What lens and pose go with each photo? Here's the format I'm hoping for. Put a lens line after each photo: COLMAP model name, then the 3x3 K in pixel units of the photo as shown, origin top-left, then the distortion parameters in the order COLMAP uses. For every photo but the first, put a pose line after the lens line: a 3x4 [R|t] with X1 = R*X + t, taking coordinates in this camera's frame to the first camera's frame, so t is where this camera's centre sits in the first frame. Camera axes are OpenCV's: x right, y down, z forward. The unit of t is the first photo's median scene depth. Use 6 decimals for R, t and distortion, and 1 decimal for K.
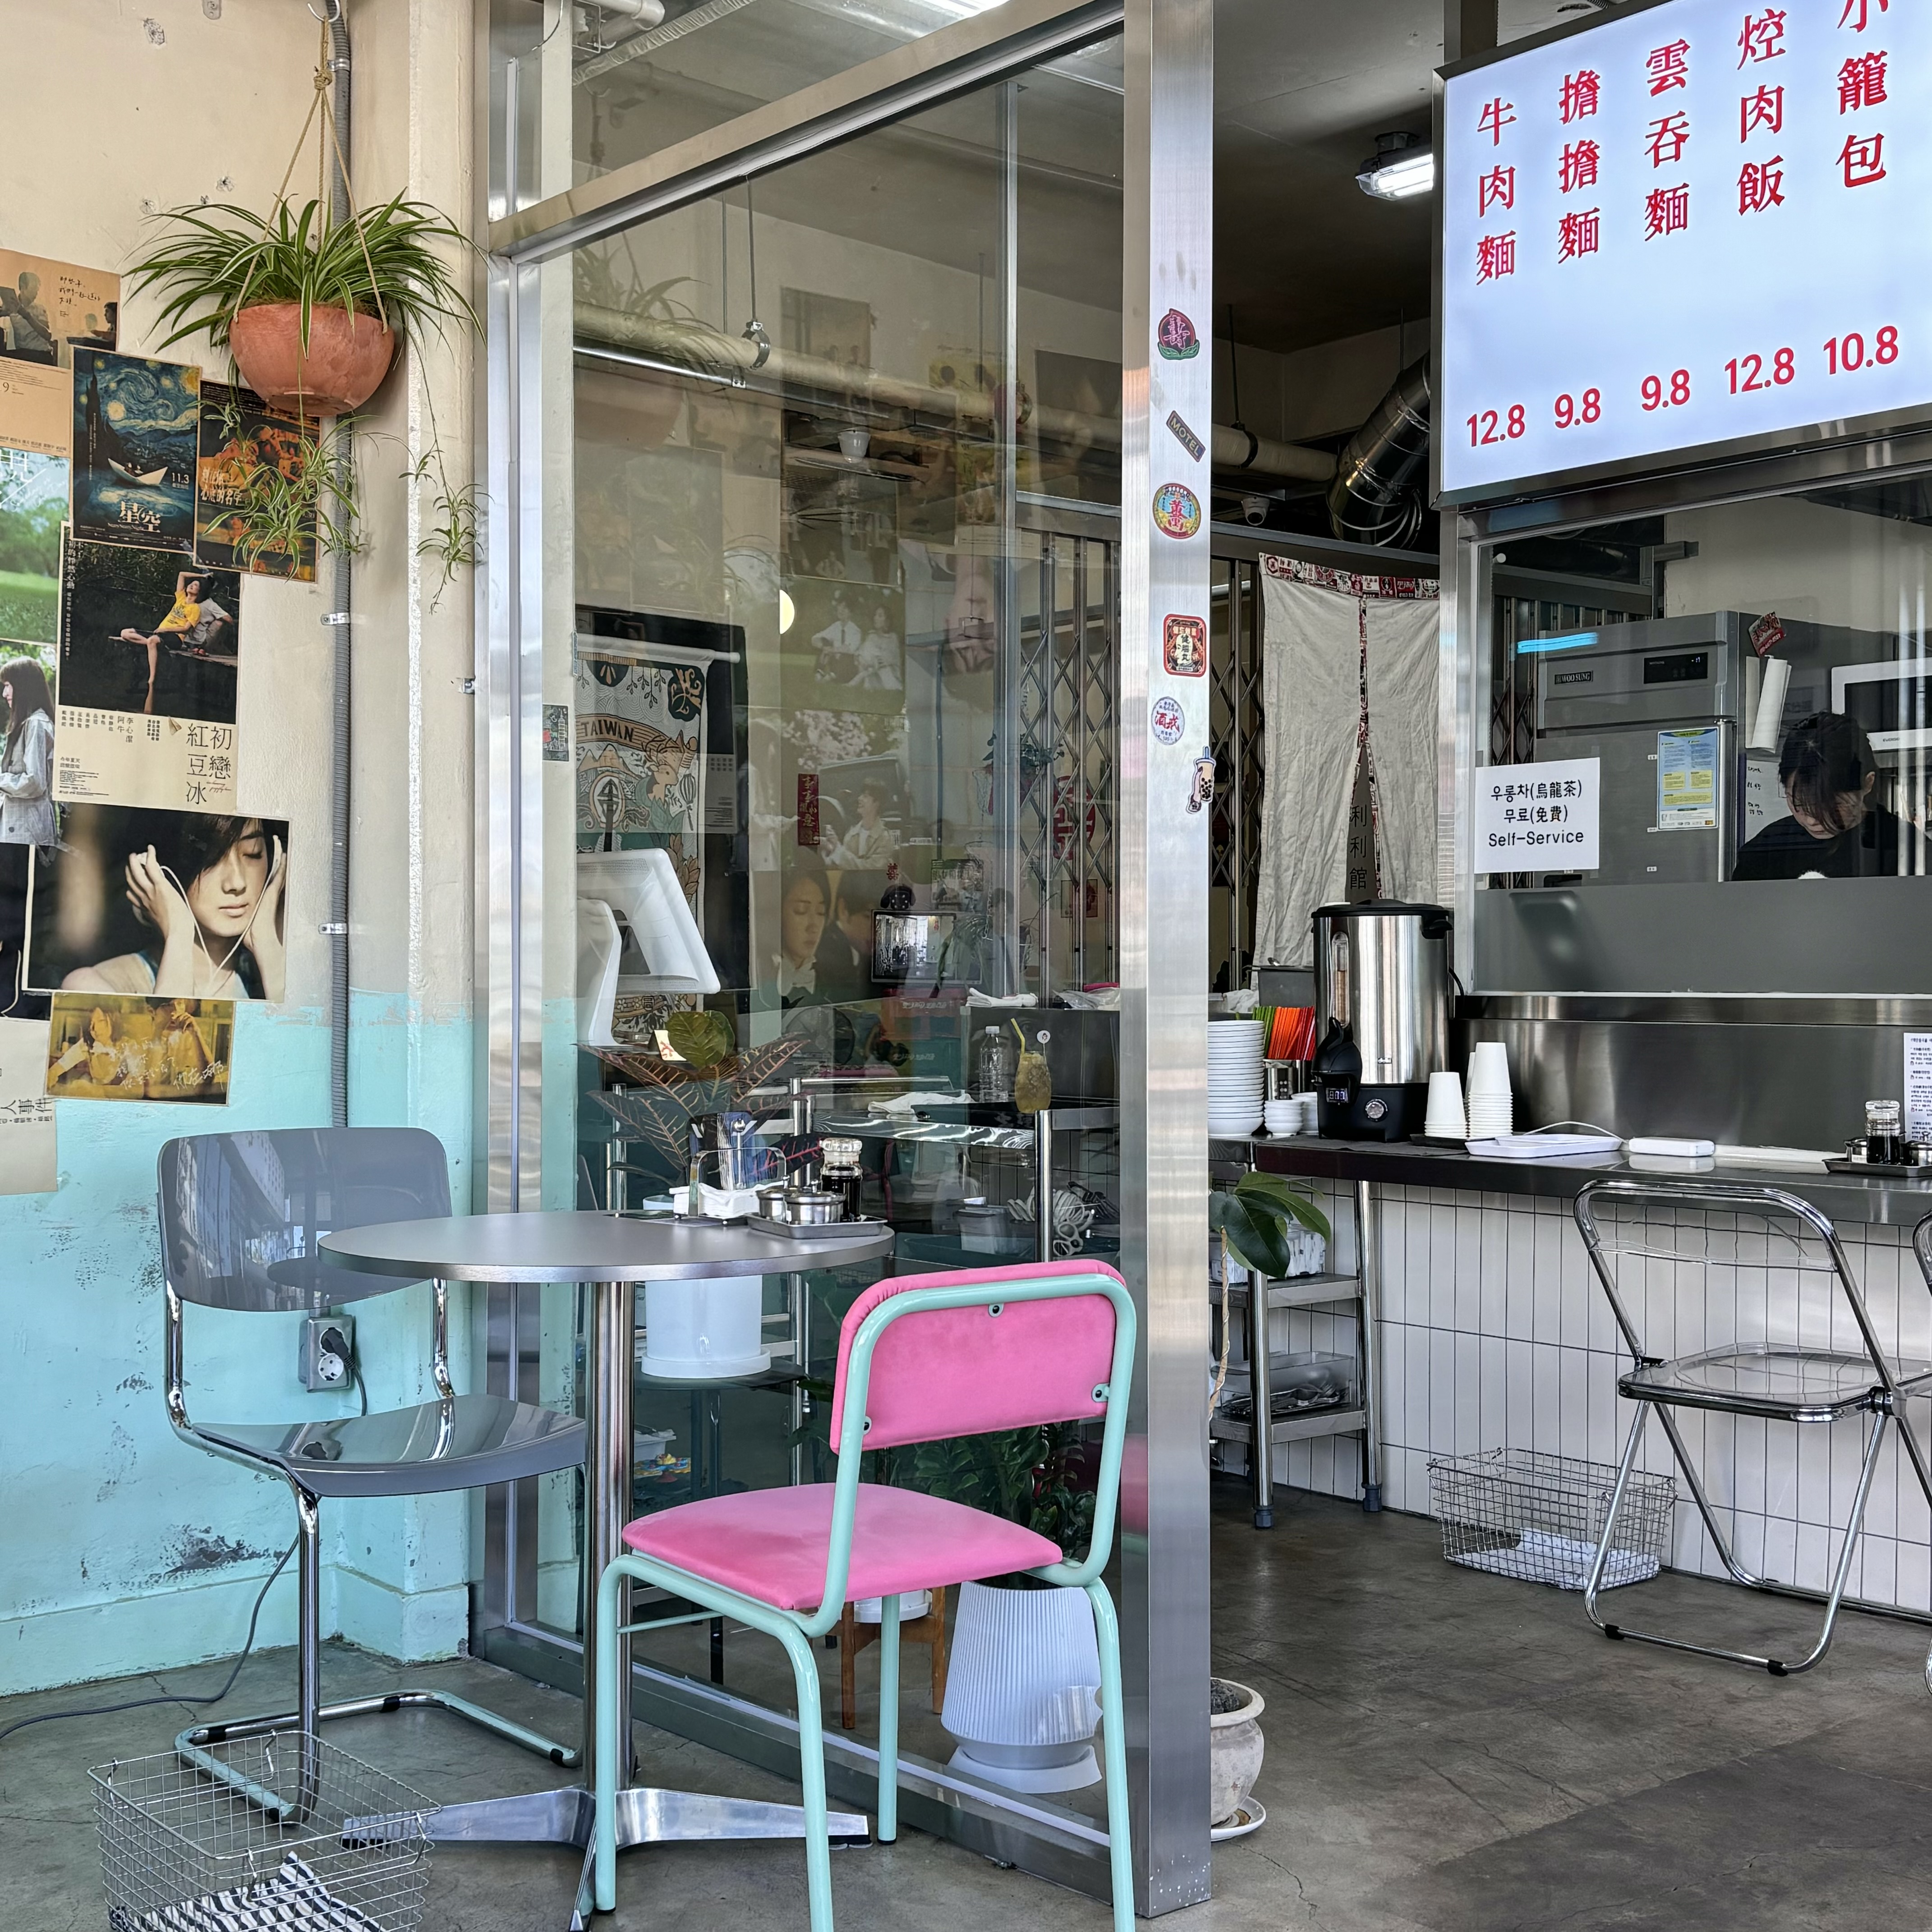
lens RADIAL K [[2517.6, 0, 969.4], [0, 2517.6, 975.2], [0, 0, 1]] dist [-0.010952, 0.000000]
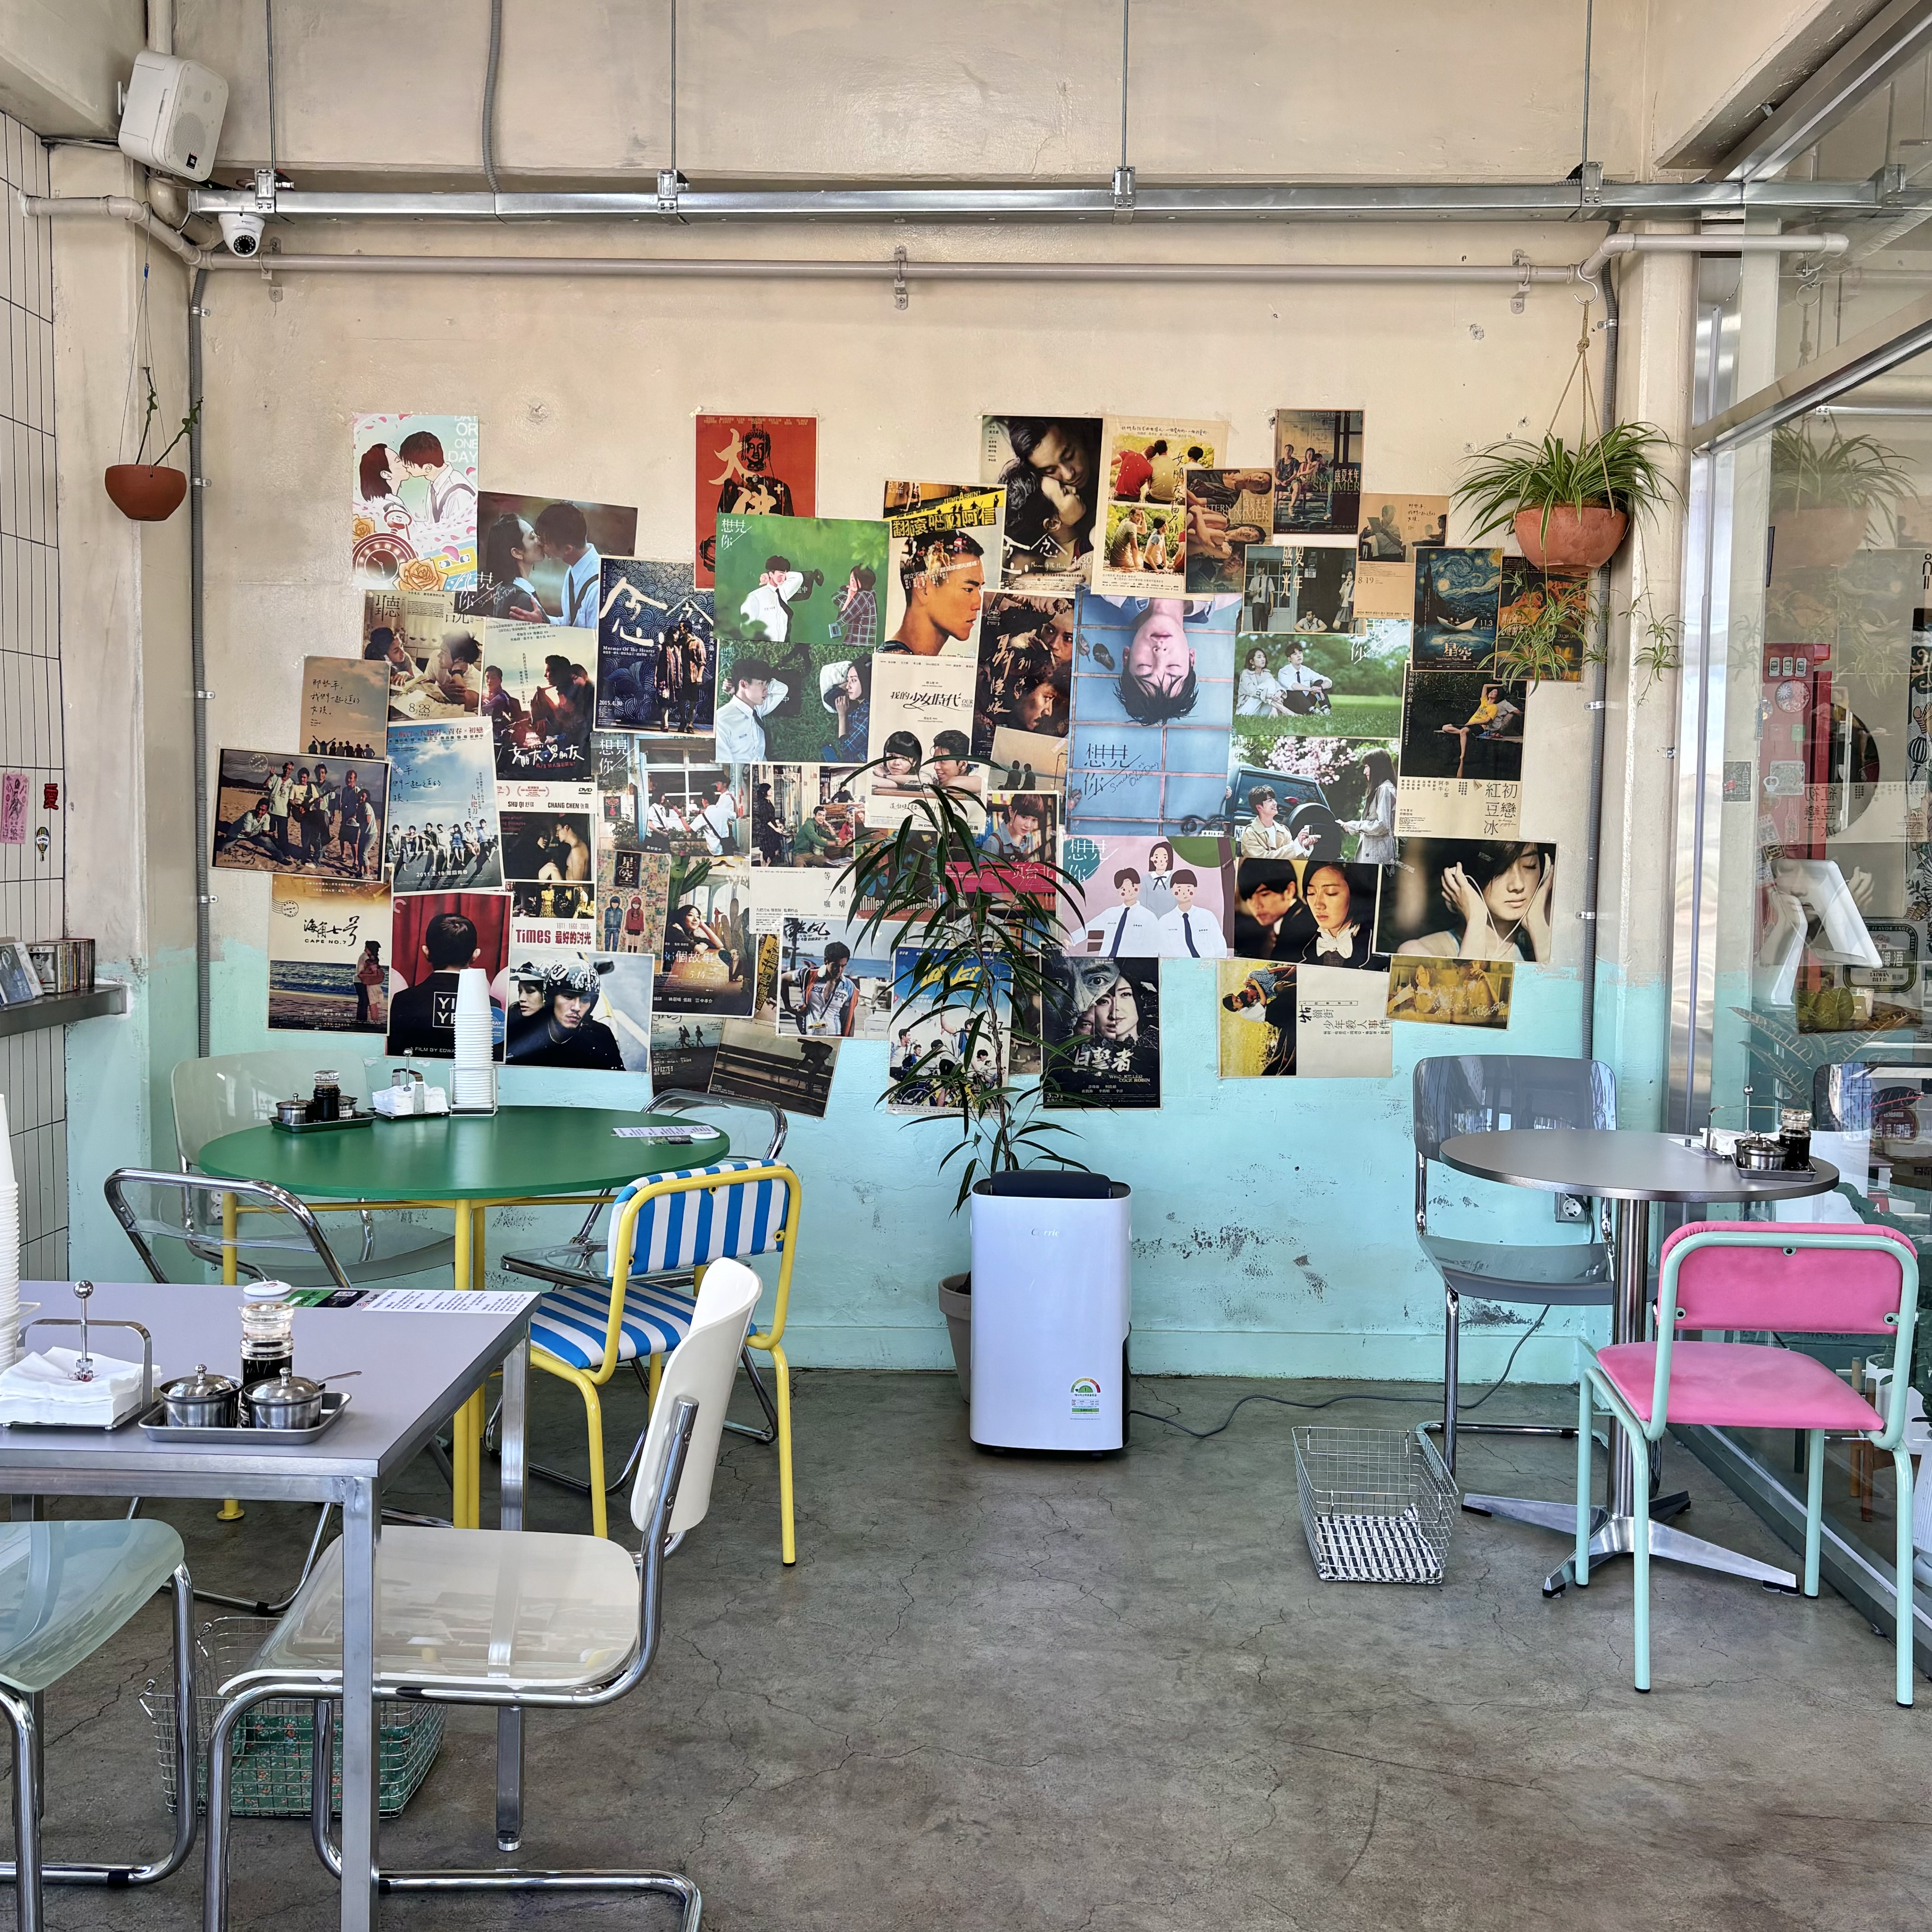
lens RADIAL K [[1953.8, 0, 964.7], [0, 1953.8, 957.2], [0, 0, 1]] dist [-0.006876, 0.000000]
pose [[0.748082, 0.056358, -0.661209, 0.250402], [-0.015891, 0.997623, 0.067054, -0.069226], [0.663416, -0.039655, 0.747199, -0.113026]]
